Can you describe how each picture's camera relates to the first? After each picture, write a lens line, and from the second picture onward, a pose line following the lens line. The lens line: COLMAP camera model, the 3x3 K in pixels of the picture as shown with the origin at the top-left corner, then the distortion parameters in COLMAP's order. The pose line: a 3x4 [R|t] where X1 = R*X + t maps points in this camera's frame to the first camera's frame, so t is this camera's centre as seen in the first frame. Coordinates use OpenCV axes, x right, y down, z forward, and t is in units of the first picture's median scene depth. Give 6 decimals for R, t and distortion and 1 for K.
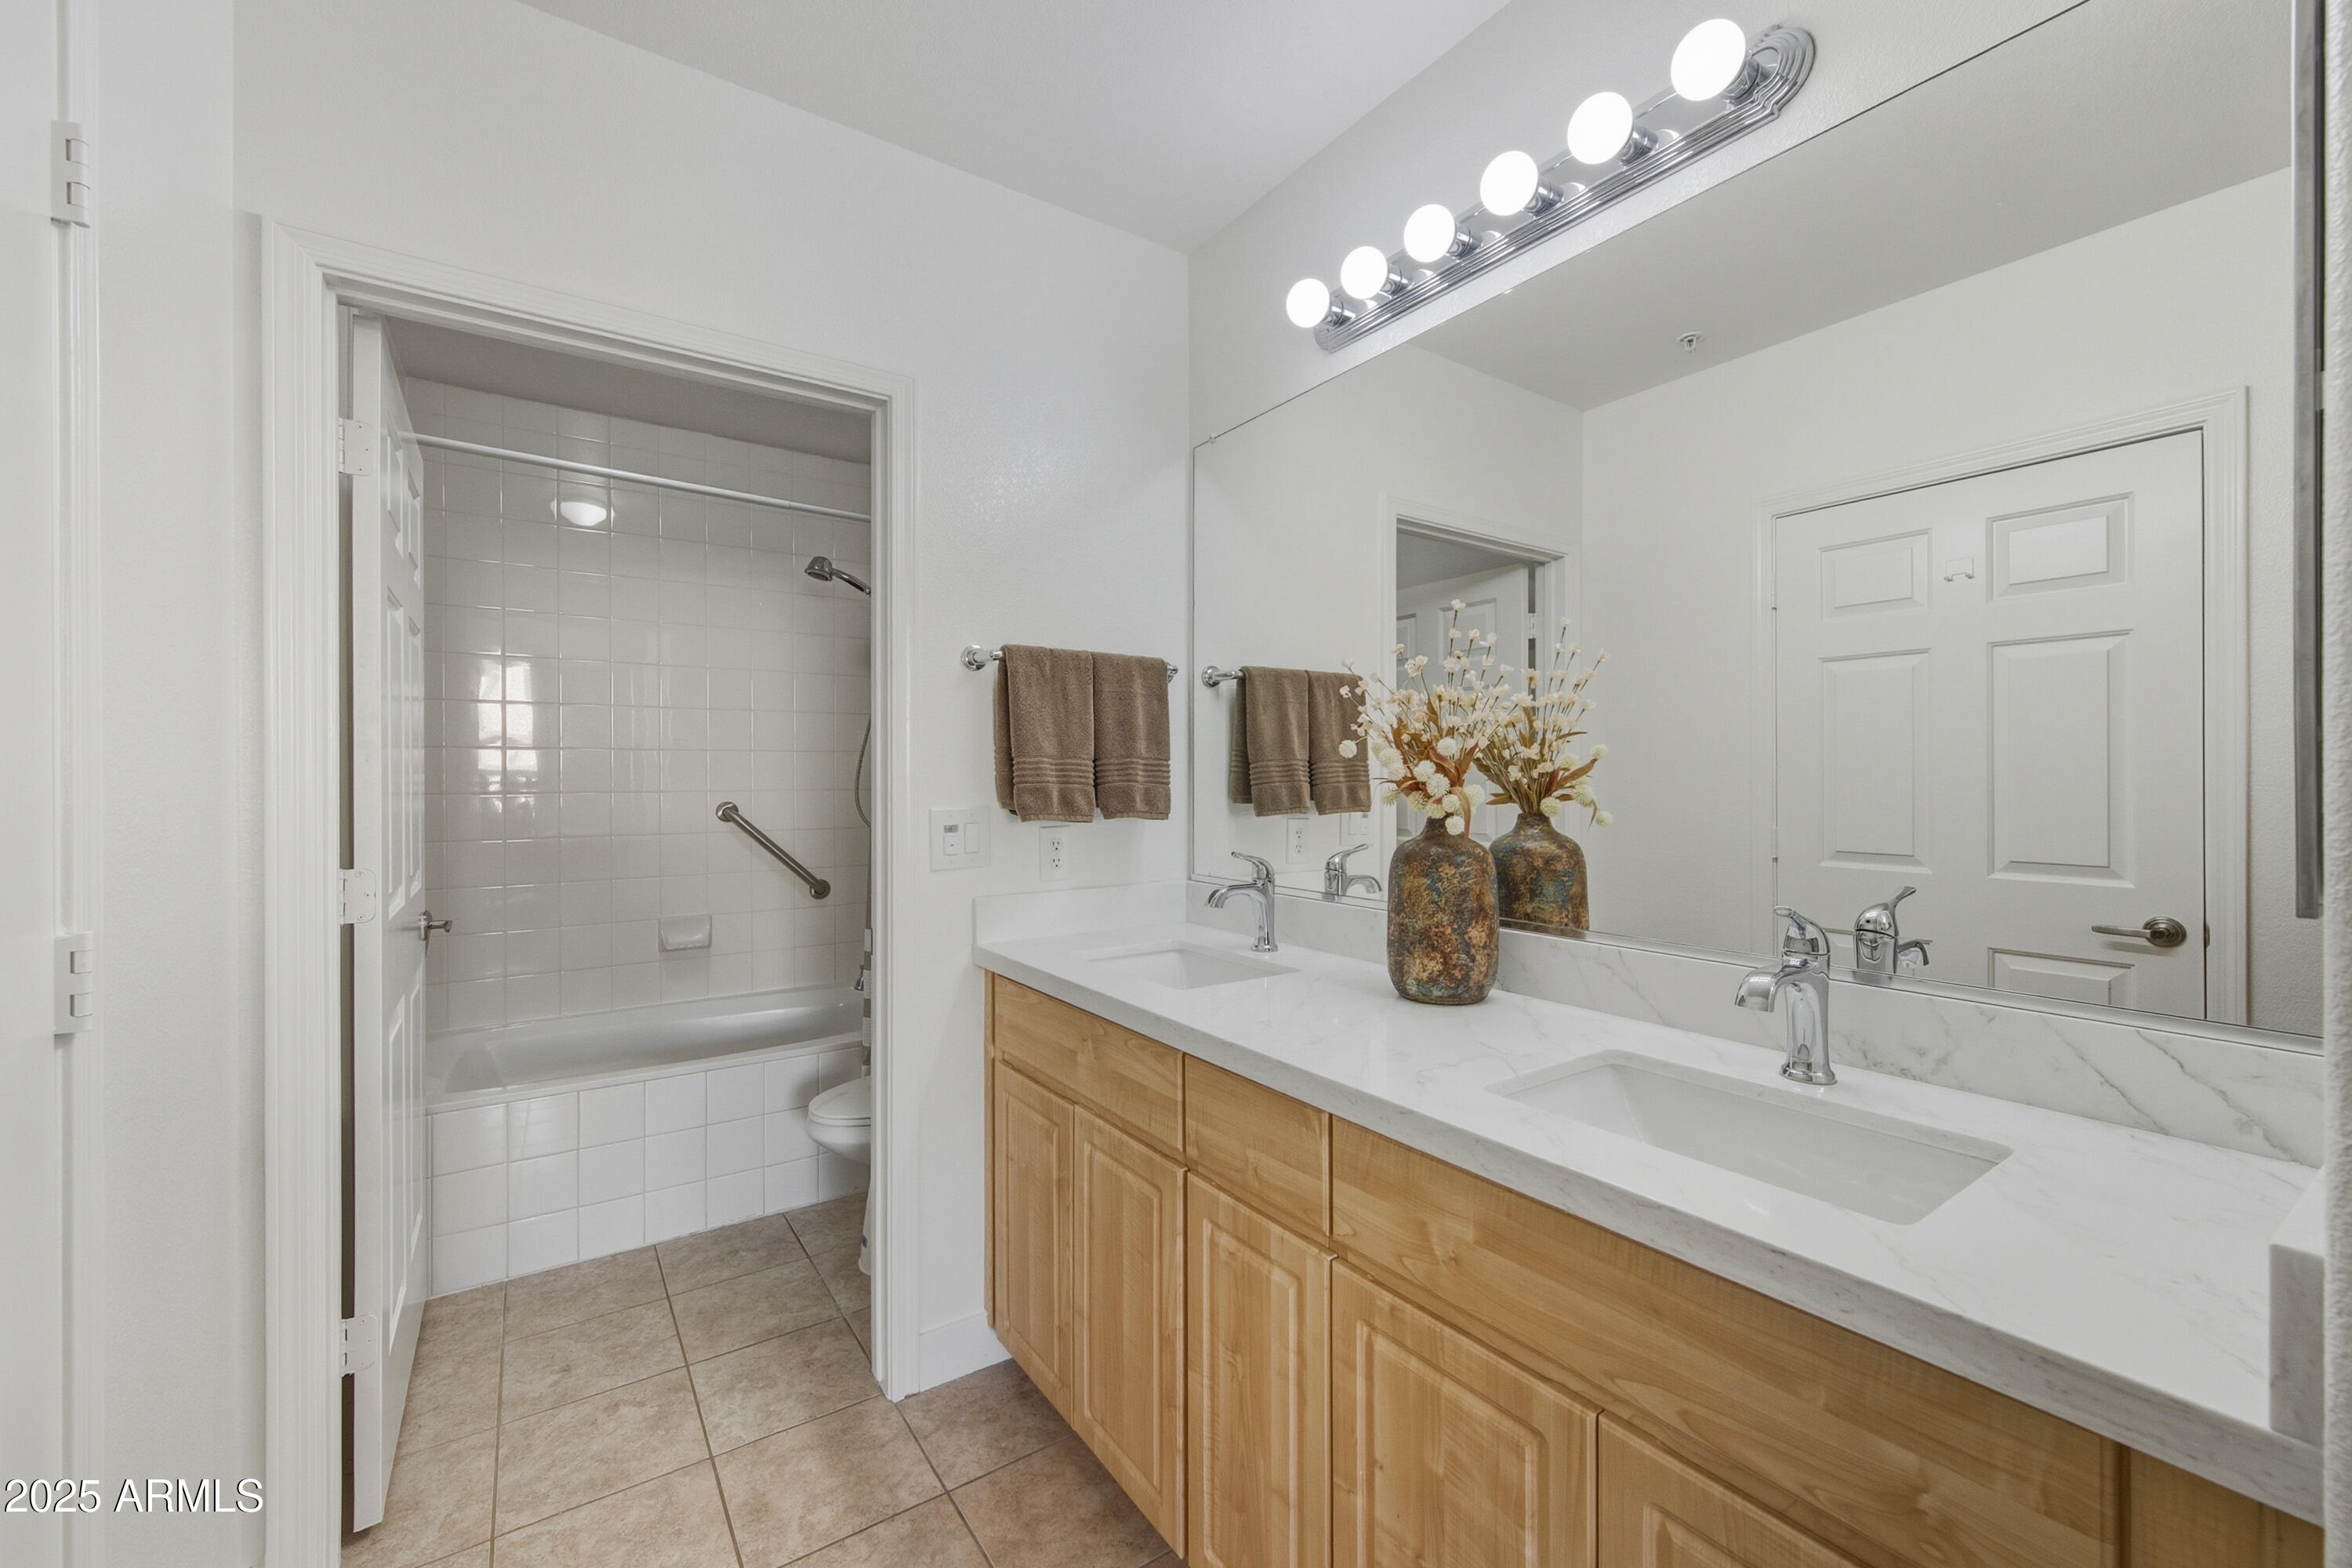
lens RADIAL K [[924.5, 0, 1175.3], [0, 924.5, 789.6], [0, 0, 1]] dist [0.000879, 0.000036]
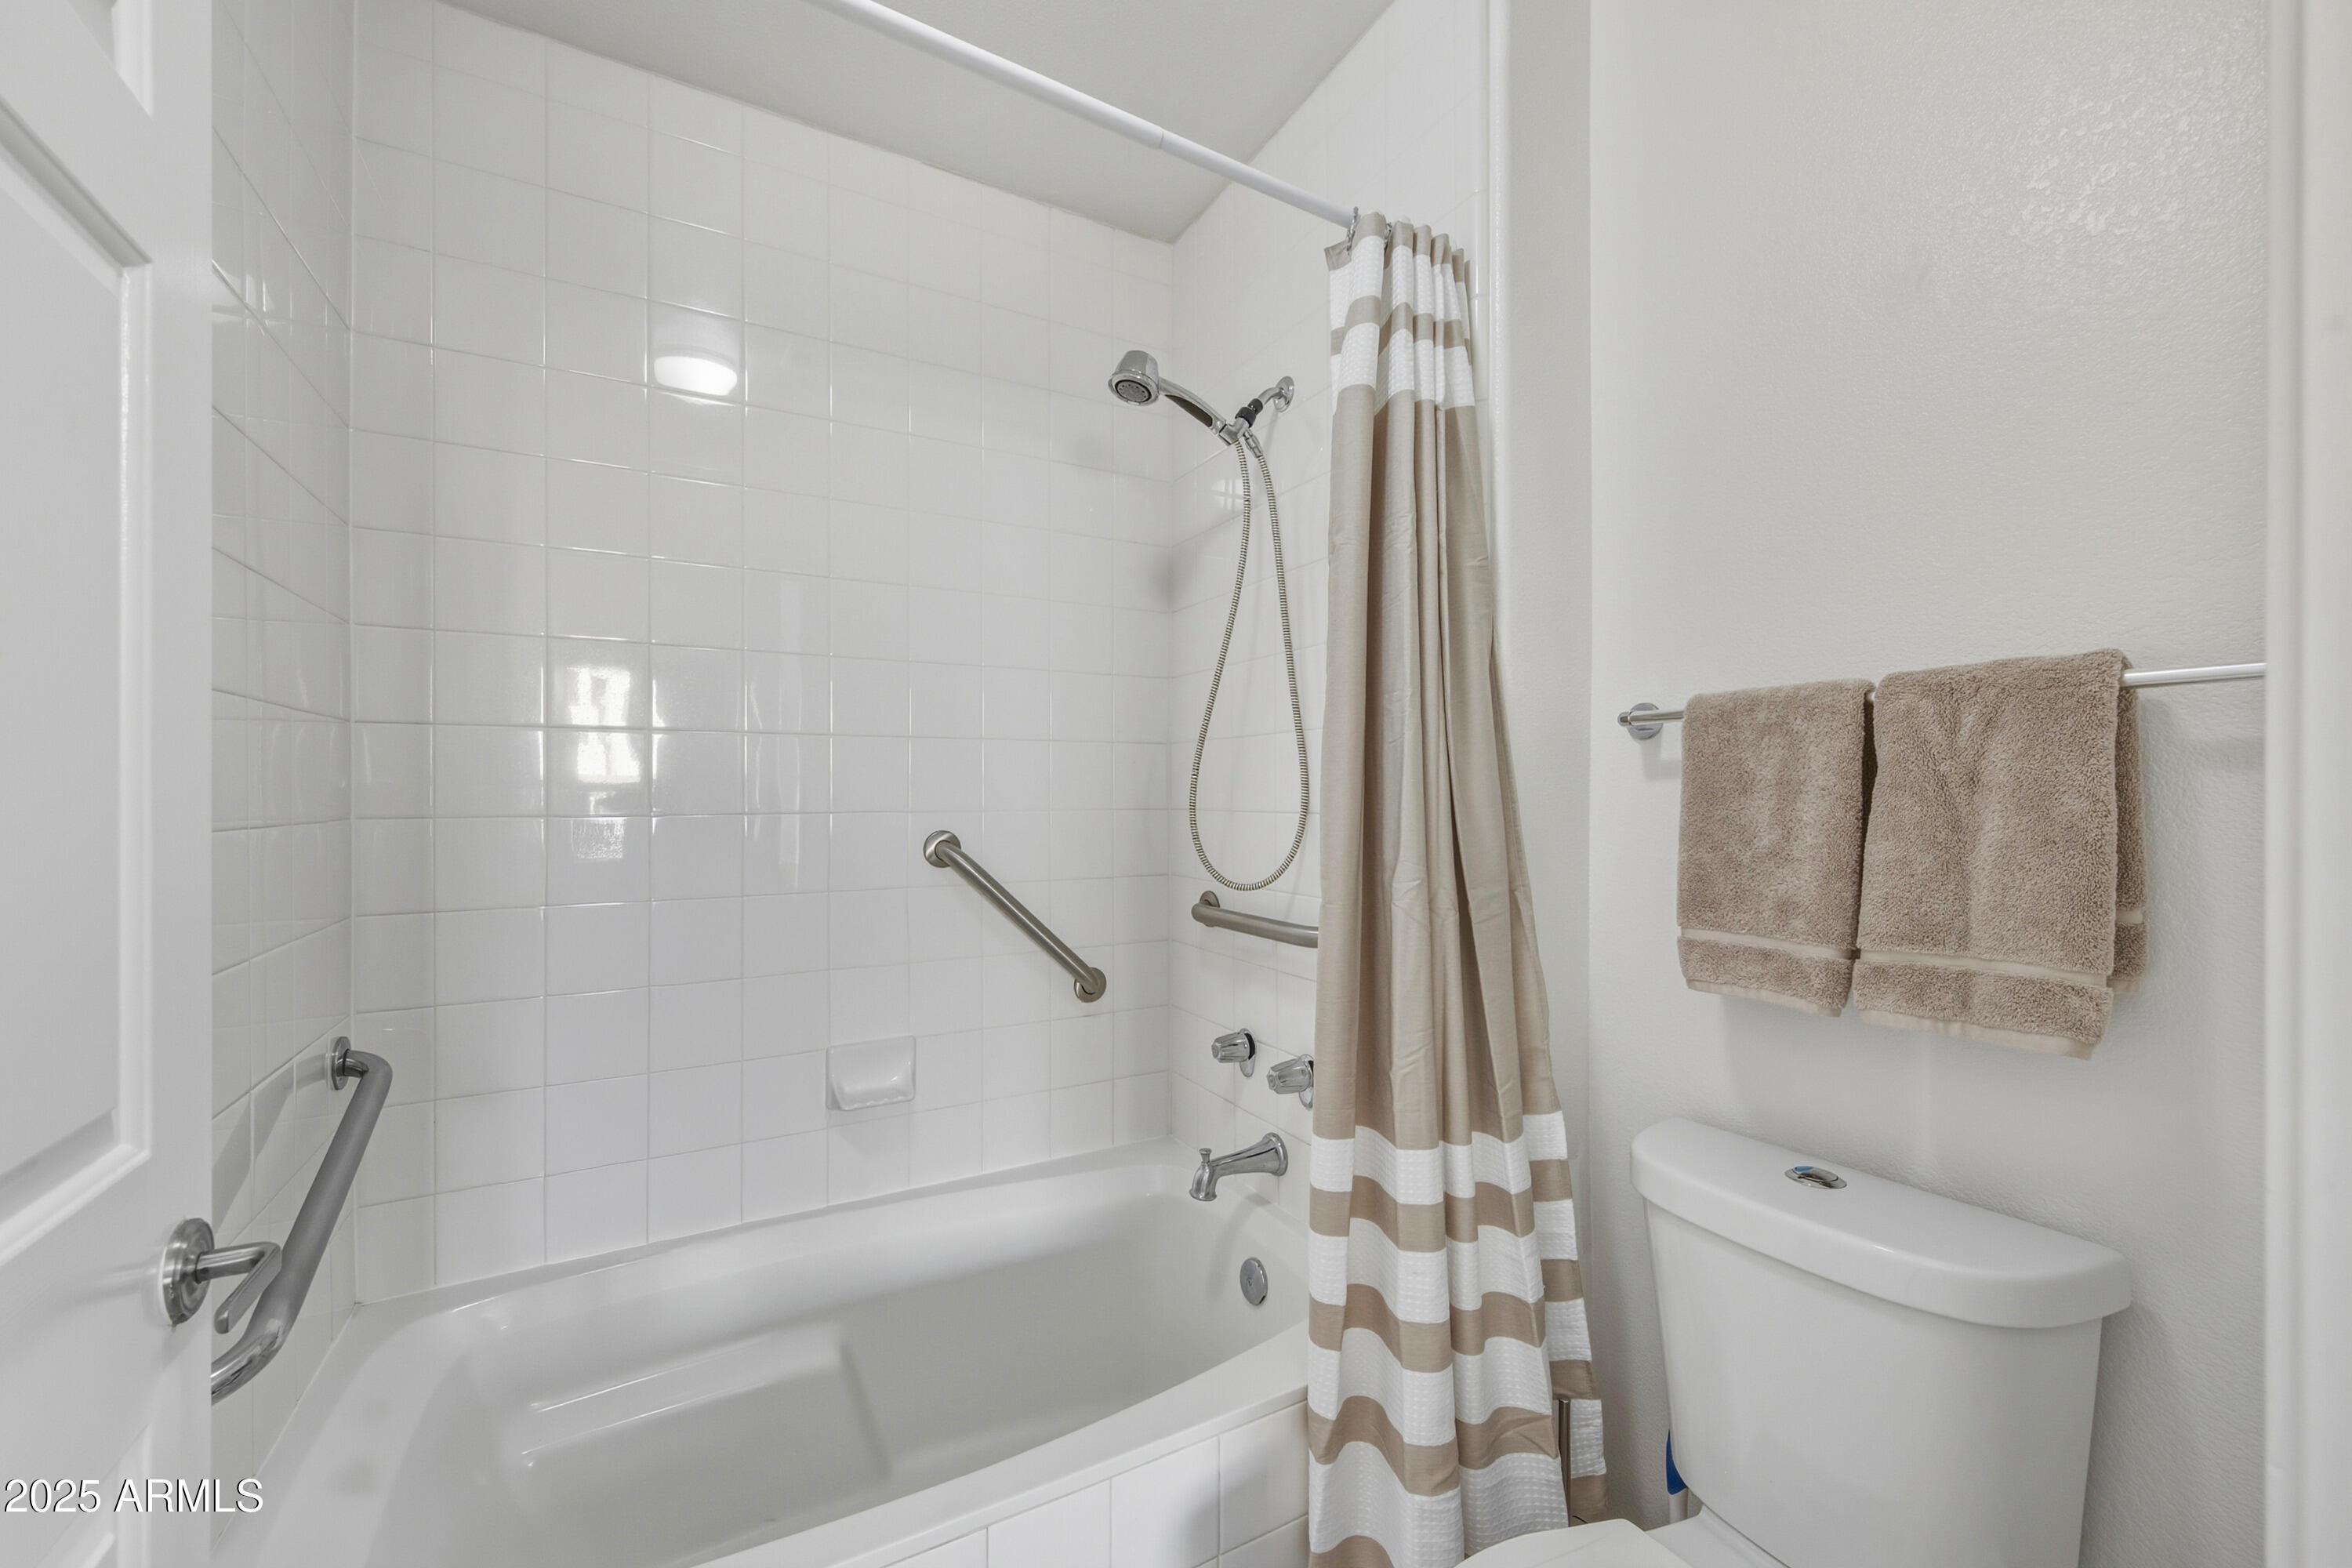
lens RADIAL K [[924.5, 0, 1171.2], [0, 924.5, 793.3], [0, 0, 1]] dist [0.000879, 0.000036]
pose [[0.995830, -0.000649, -0.091222, -0.298567], [-0.000860, 0.999863, -0.016506, 0.000327], [0.091220, 0.016516, 0.995694, 0.463848]]
